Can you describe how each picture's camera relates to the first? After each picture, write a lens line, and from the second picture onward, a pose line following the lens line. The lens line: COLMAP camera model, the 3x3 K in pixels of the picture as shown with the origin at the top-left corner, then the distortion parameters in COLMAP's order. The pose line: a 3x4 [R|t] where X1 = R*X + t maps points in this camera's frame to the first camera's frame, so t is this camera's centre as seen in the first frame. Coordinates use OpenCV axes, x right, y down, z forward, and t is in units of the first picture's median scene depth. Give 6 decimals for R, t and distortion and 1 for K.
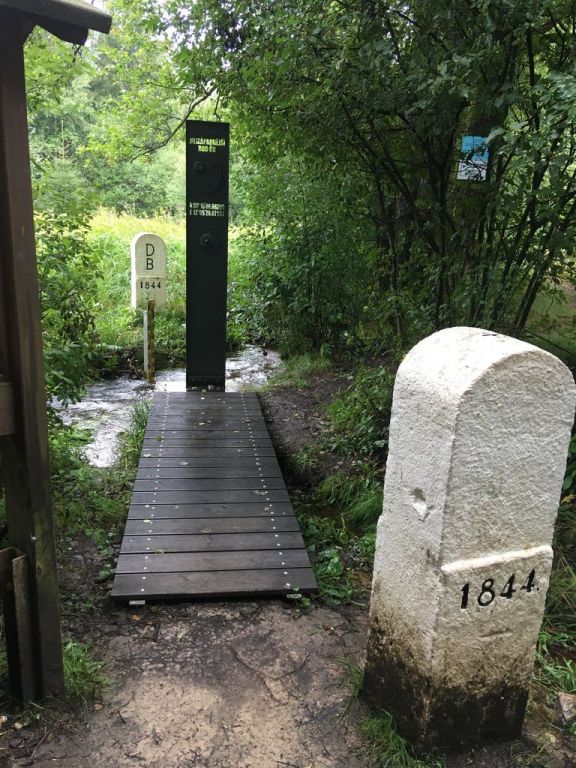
lens RADIAL K [[640.4, 0, 290.4], [0, 640.4, 384.1], [0, 0, 1]] dist [0.033713, -0.017056]
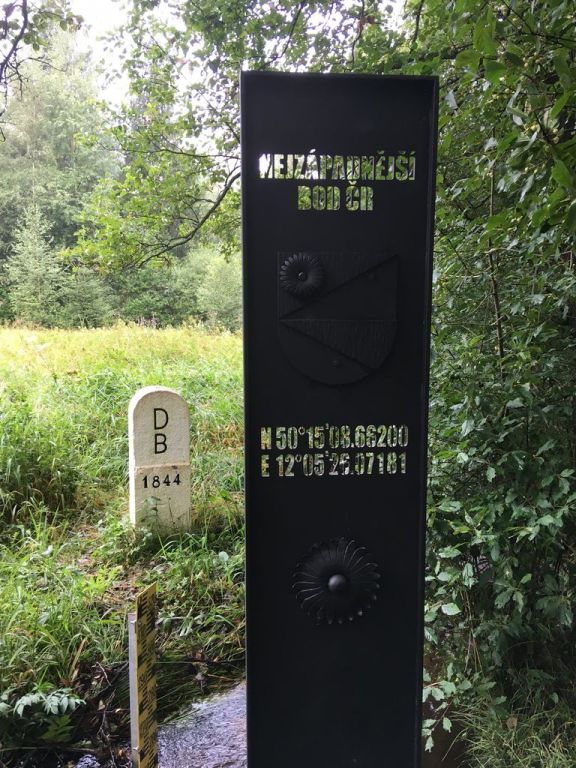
lens RADIAL K [[640.4, 0, 292.5], [0, 640.4, 384.7], [0, 0, 1]] dist [0.033713, -0.017056]
pose [[0.998250, -0.038698, -0.044723, -0.078777], [0.032036, 0.989474, -0.141119, -0.155381], [0.049713, 0.139439, 0.988982, 0.452628]]
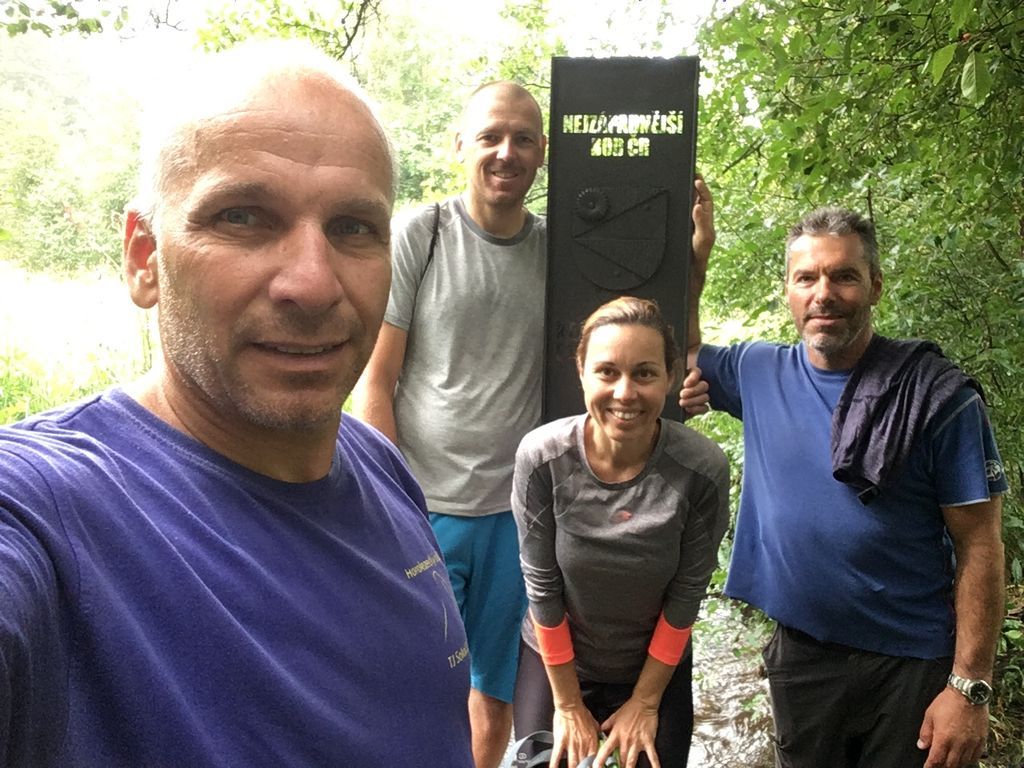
lens RADIAL K [[917.6, 0, 506.7], [0, 917.6, 382.1], [0, 0, 1]] dist [0.009906, -0.001177]
pose [[0.965615, 0.009726, -0.259794, -0.039411], [-0.053306, 0.985476, -0.161234, -0.107688], [0.254453, 0.169539, 0.952108, 0.345651]]
